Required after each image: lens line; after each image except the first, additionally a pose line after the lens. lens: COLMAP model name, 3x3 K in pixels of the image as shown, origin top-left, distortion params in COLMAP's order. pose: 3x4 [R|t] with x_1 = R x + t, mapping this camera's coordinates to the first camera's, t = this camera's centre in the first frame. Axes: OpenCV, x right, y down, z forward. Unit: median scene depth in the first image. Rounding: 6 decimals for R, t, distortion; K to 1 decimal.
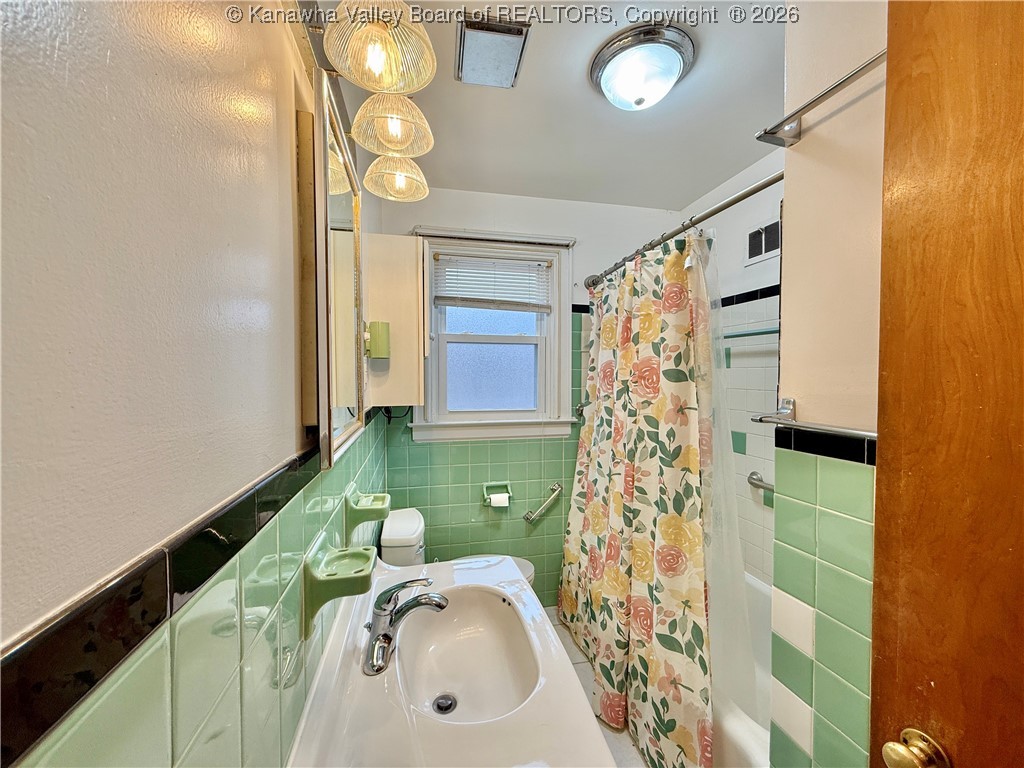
lens RADIAL K [[407.3, 0, 506.4], [0, 407.3, 386.1], [0, 0, 1]] dist [0.000650, -0.000287]
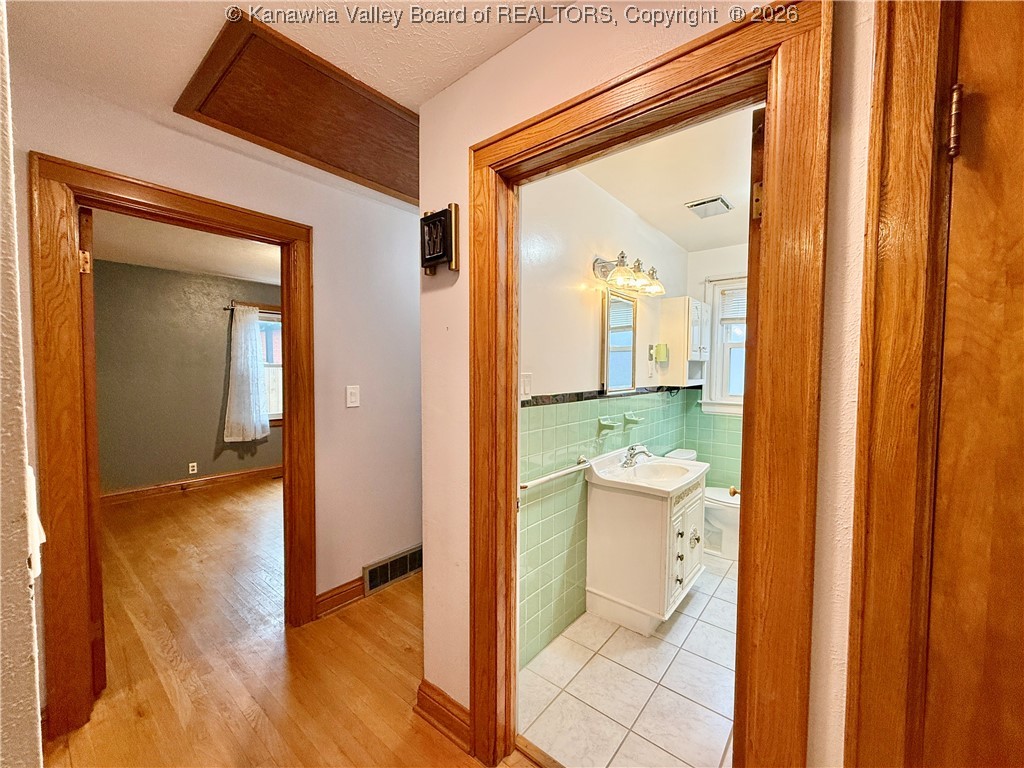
lens RADIAL K [[407.3, 0, 512.6], [0, 407.3, 384.7], [0, 0, 1]] dist [0.000650, -0.000287]
pose [[0.620562, 0.041562, -0.783055, 0.593134], [-0.031107, 0.999113, 0.028378, 0.008810], [0.783540, 0.006748, 0.621305, -0.605154]]
